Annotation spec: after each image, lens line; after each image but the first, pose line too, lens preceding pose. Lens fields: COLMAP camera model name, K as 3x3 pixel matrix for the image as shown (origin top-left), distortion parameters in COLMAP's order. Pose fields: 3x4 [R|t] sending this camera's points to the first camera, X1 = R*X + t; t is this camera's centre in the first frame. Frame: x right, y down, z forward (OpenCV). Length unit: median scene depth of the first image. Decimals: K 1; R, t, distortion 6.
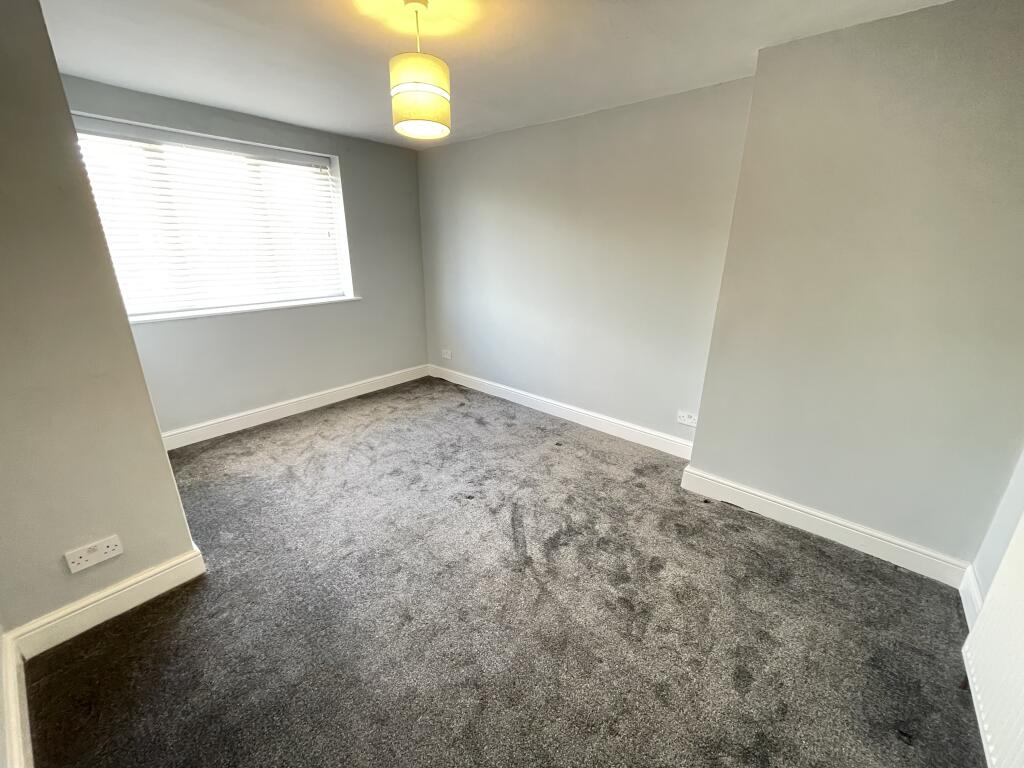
lens RADIAL K [[414.4, 0, 510.5], [0, 414.4, 387.0], [0, 0, 1]] dist [-0.007662, 0.000315]
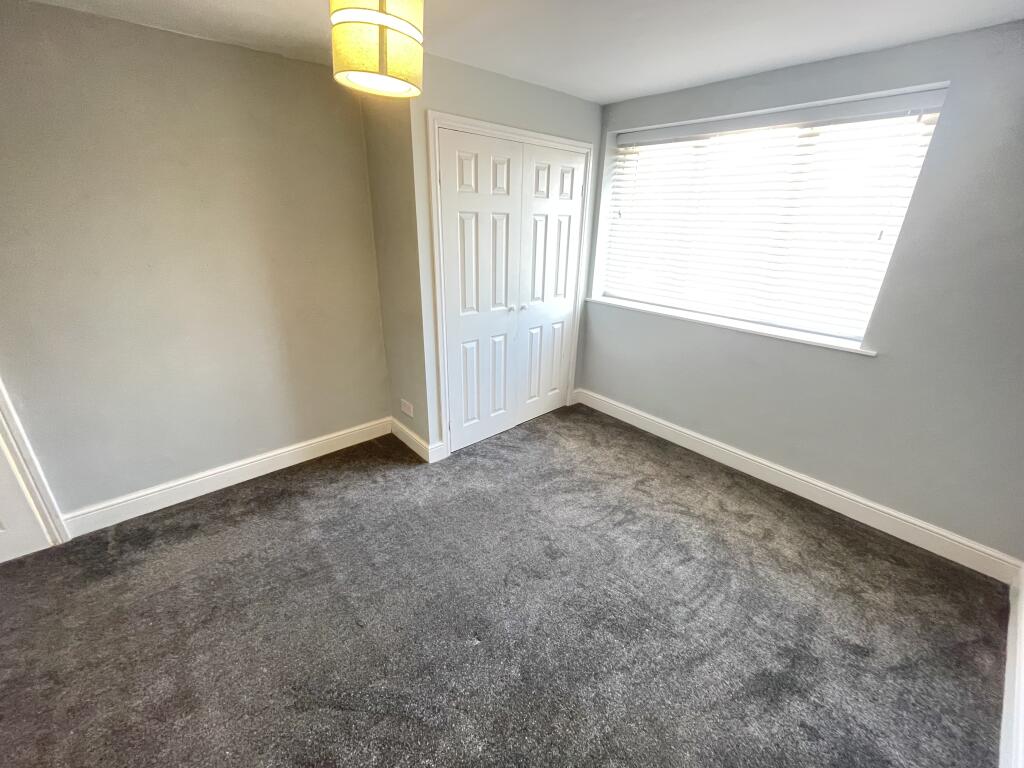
lens RADIAL K [[414.4, 0, 509.6], [0, 414.4, 380.8], [0, 0, 1]] dist [-0.007662, 0.000315]
pose [[-0.163913, 0.346297, -0.923694, 0.250660], [-0.346187, 0.856614, 0.382580, -0.248281], [0.923735, 0.382481, -0.020526, 0.645668]]
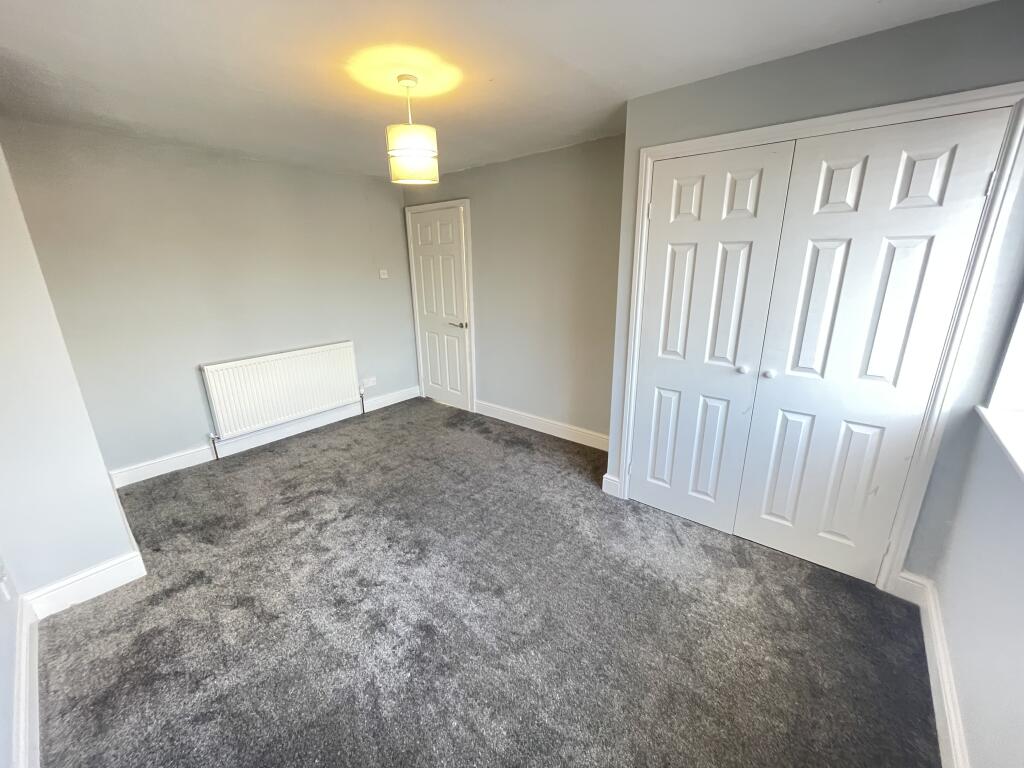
lens RADIAL K [[414.4, 0, 509.0], [0, 414.4, 379.3], [0, 0, 1]] dist [-0.007662, 0.000315]
pose [[-0.999835, 0.006255, 0.017032, -0.234880], [0.015017, 0.812107, 0.583315, -0.397616], [-0.010183, 0.583475, -0.812067, 1.070654]]
